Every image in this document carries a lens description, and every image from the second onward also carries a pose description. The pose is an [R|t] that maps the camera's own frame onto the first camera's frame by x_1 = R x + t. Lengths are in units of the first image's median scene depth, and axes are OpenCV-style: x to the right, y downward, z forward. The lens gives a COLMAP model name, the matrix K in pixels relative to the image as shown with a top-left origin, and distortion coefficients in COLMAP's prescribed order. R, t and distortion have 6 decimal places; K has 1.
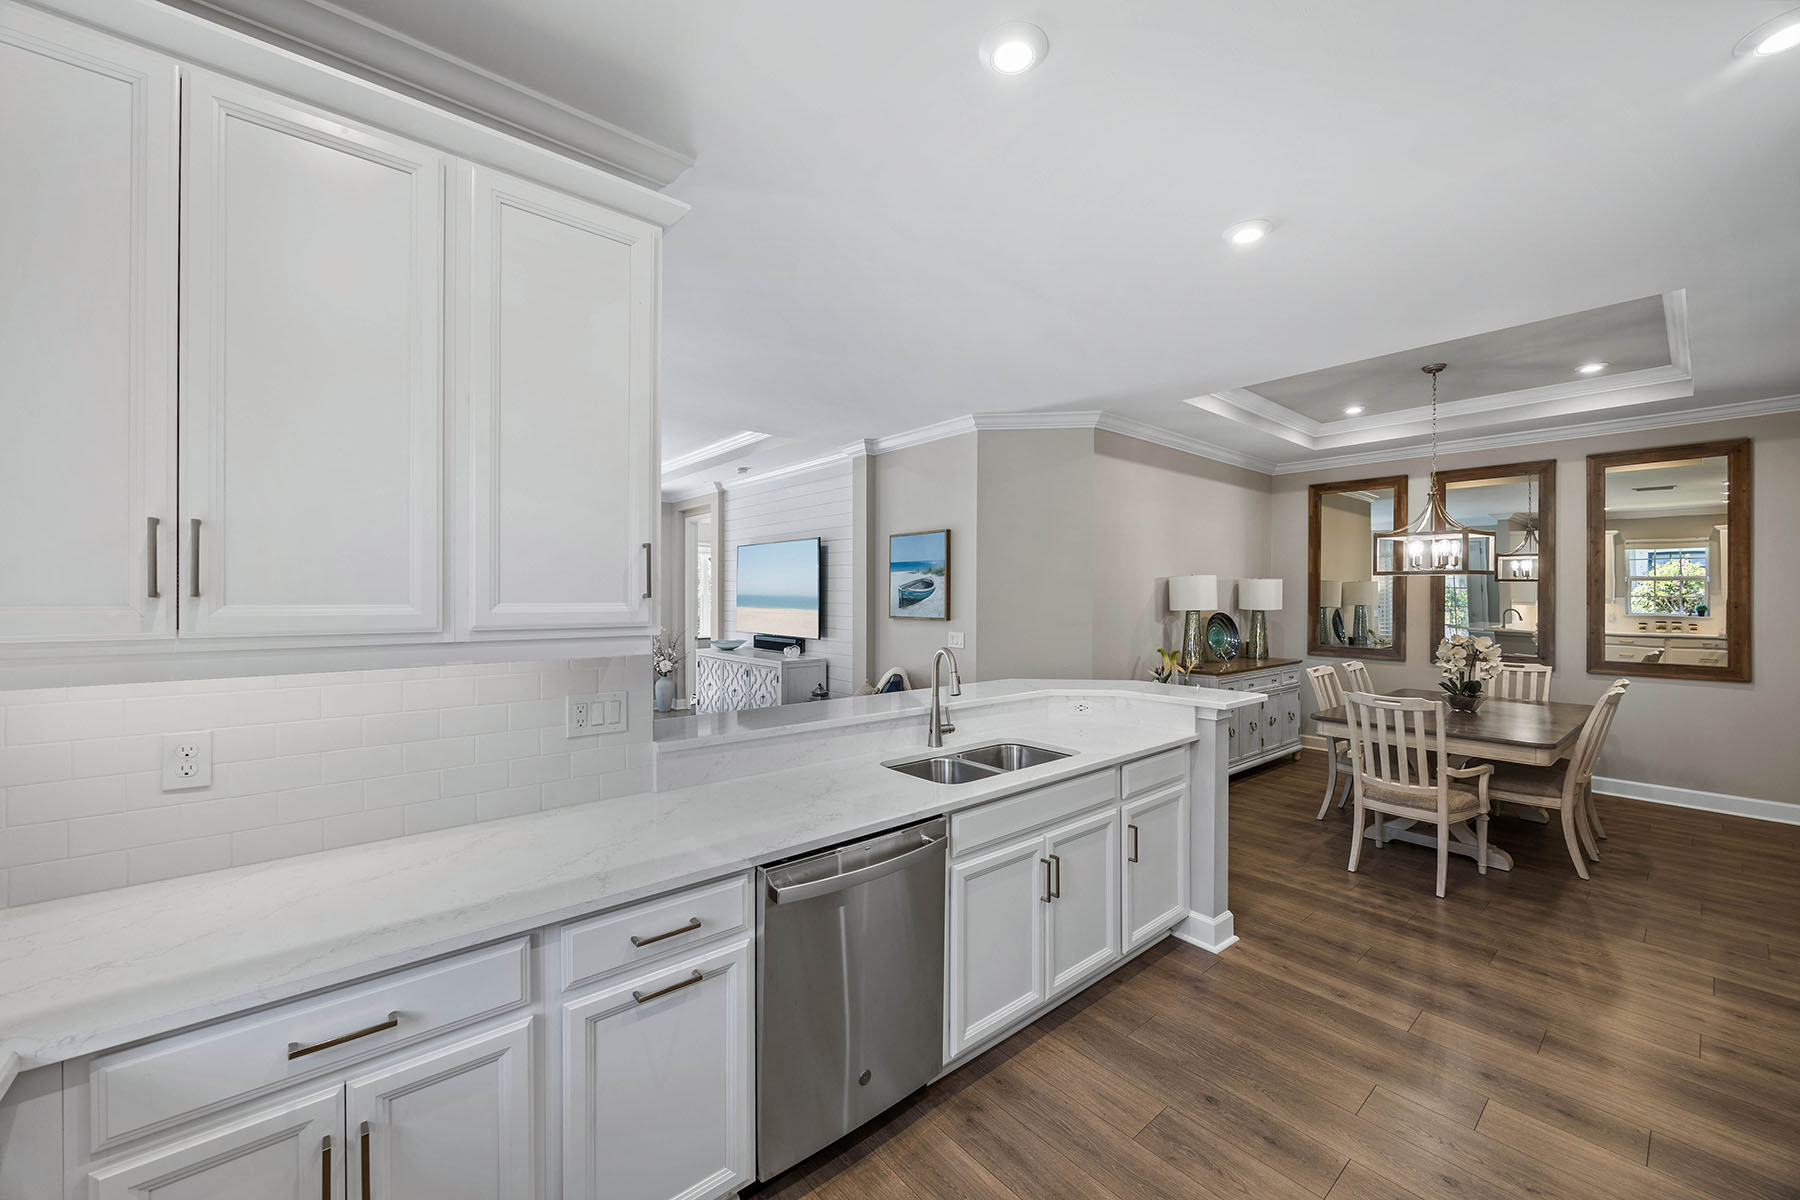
lens RADIAL K [[677.9, 0, 903.5], [0, 677.9, 597.0], [0, 0, 1]] dist [-0.001802, 0.000202]
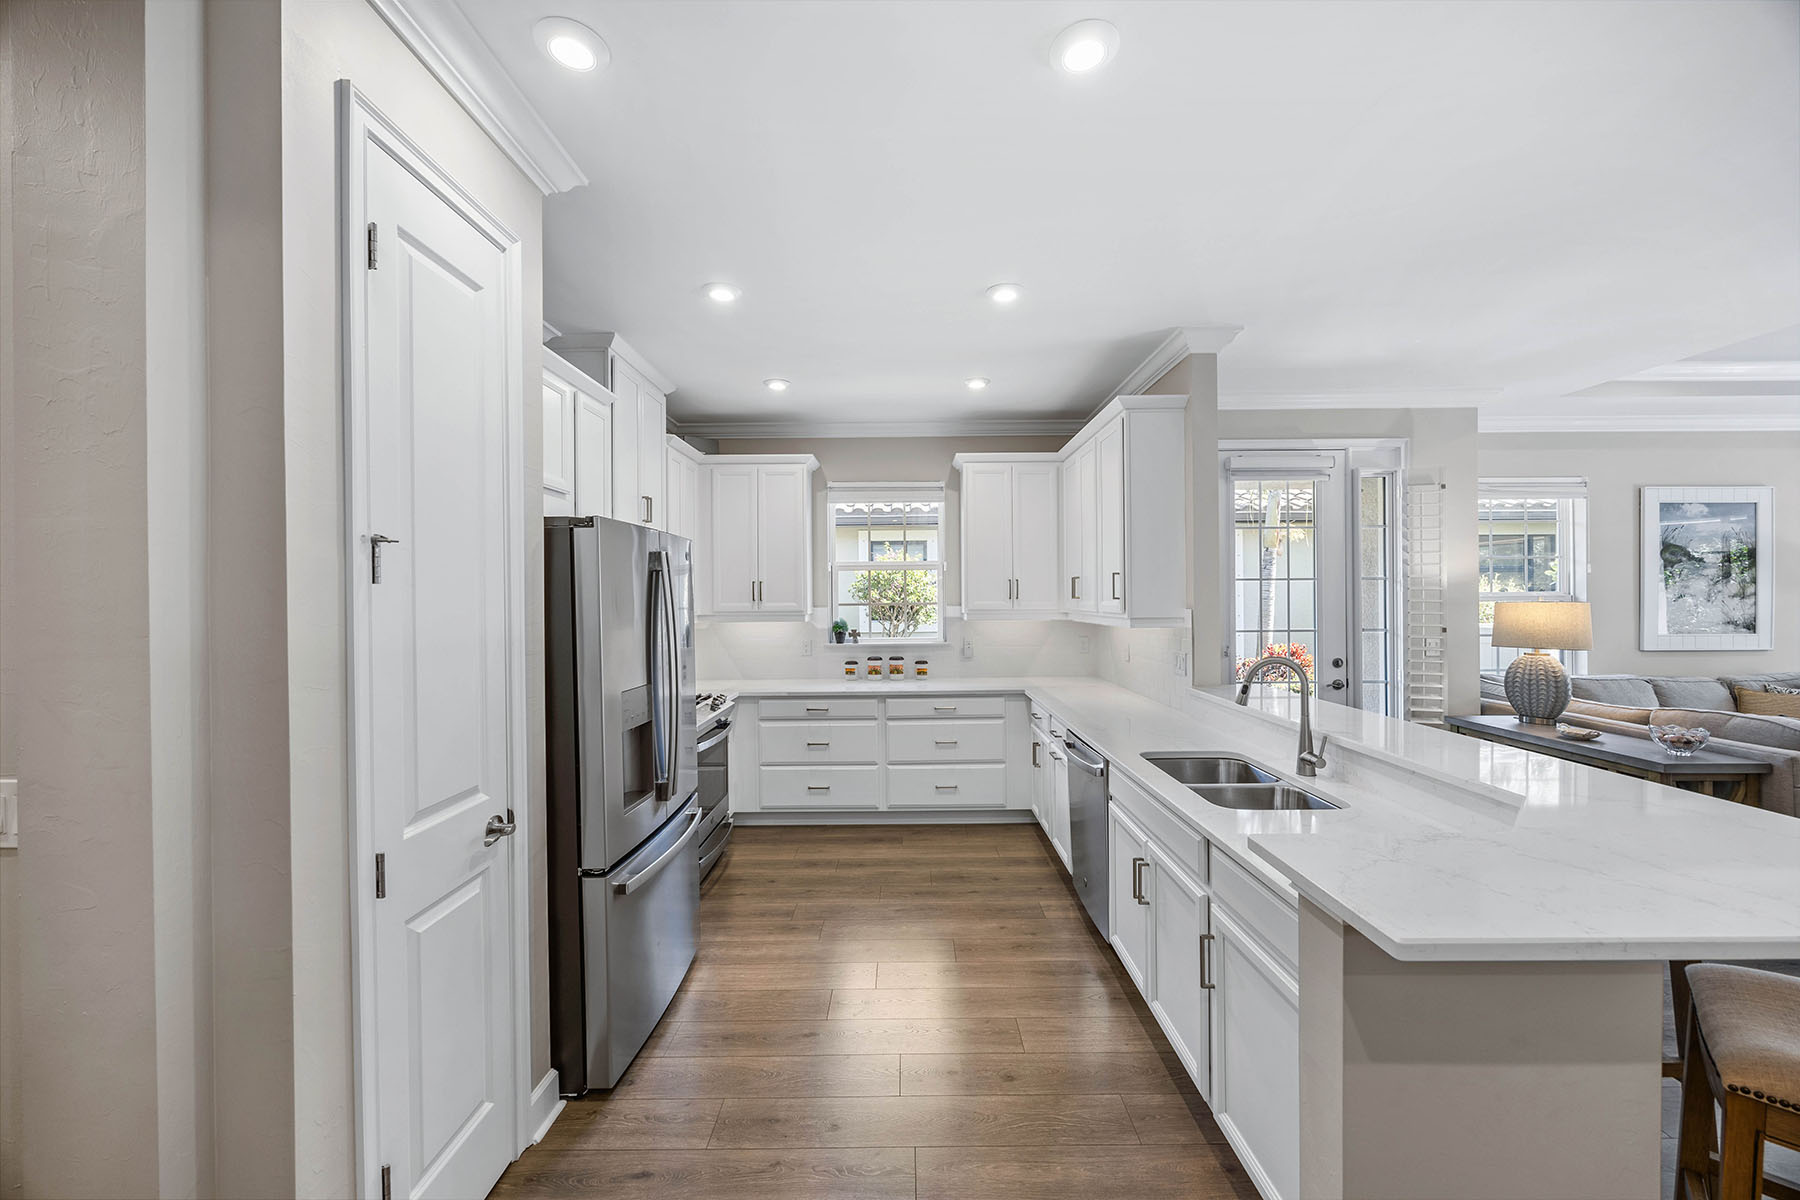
lens RADIAL K [[677.9, 0, 903.5], [0, 677.9, 597.0], [0, 0, 1]] dist [-0.001802, 0.000202]
pose [[-0.646567, 0.002338, -0.762854, 0.891039], [0.002372, 0.999997, 0.001055, -0.003000], [0.762854, -0.001127, -0.646570, 1.020754]]
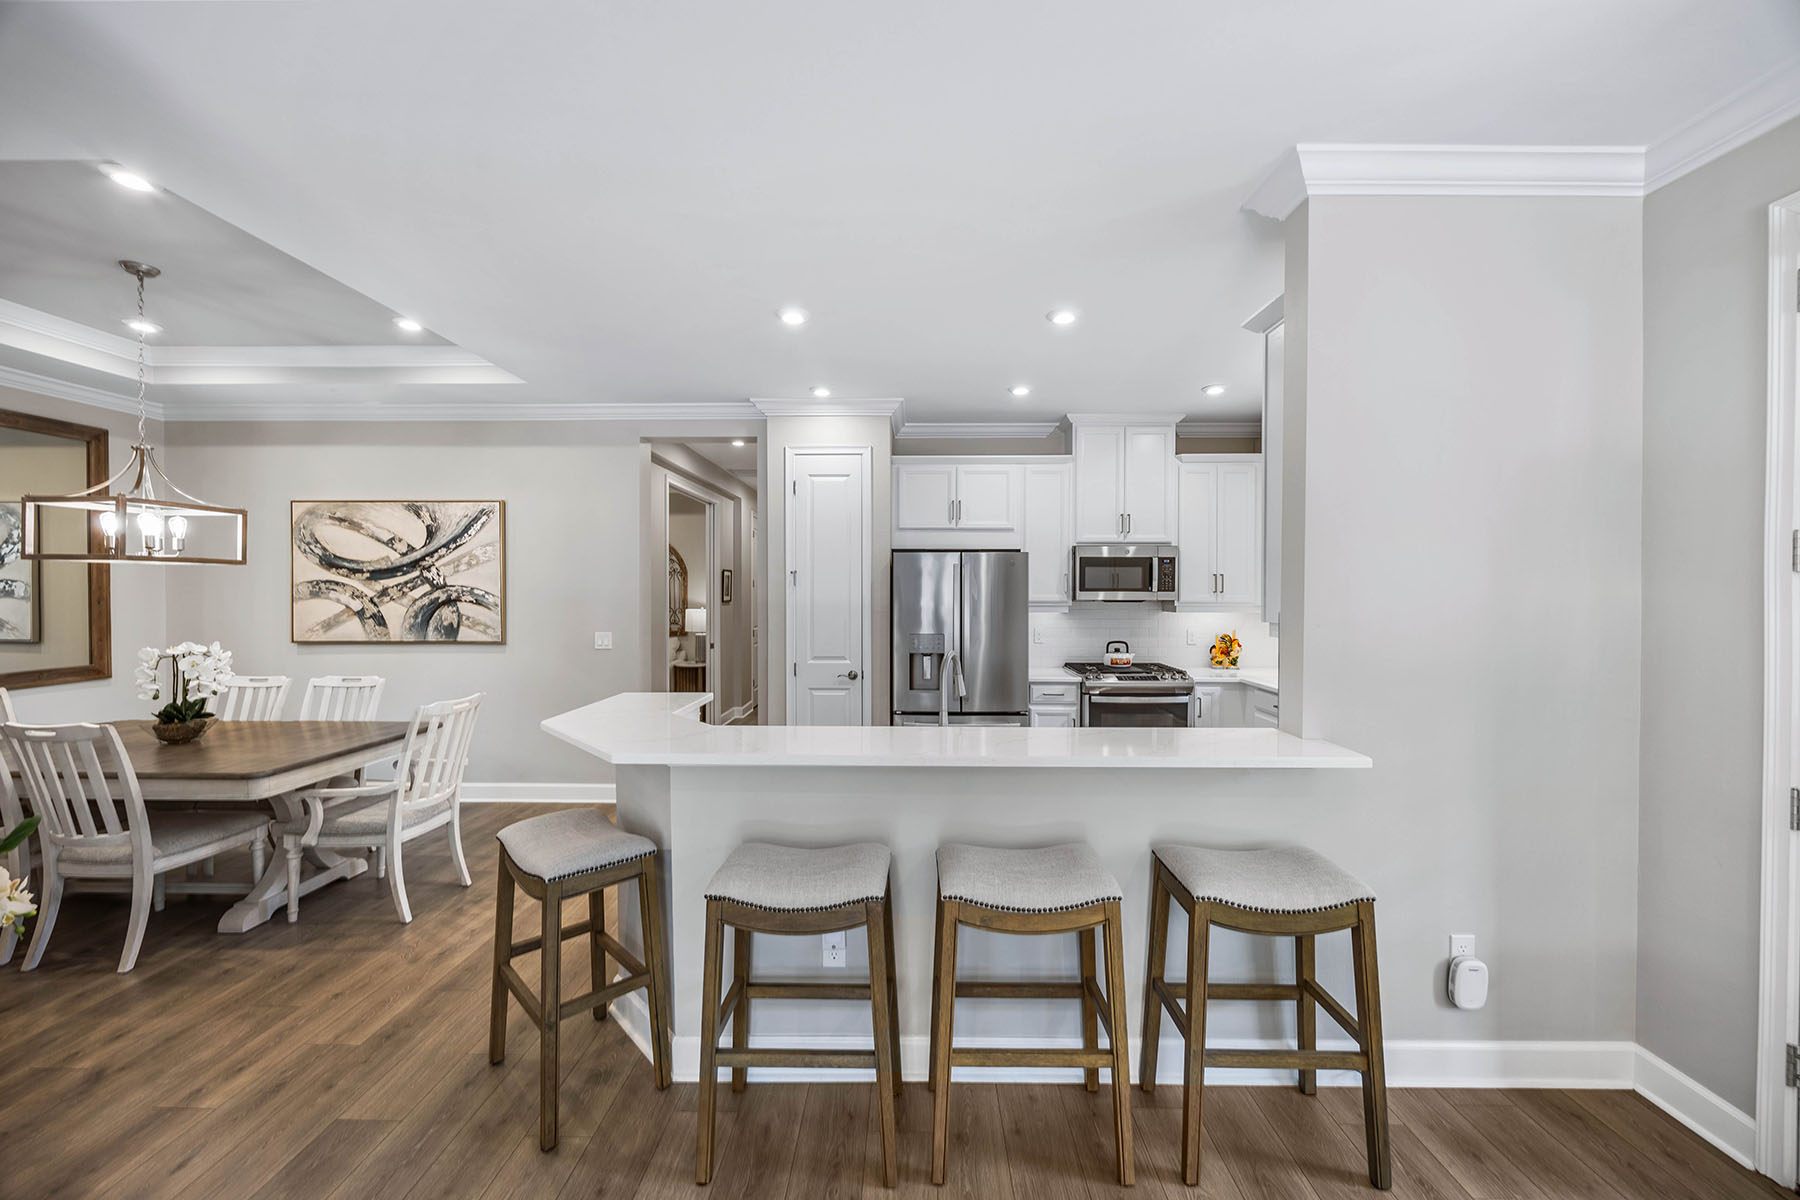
lens RADIAL K [[677.9, 0, 903.5], [0, 677.9, 597.0], [0, 0, 1]] dist [-0.001802, 0.000202]
pose [[-0.749123, -0.012166, 0.662320, -0.411386], [-0.000483, 0.999841, 0.017820, -0.012067], [-0.662431, 0.013029, -0.749009, 1.455931]]
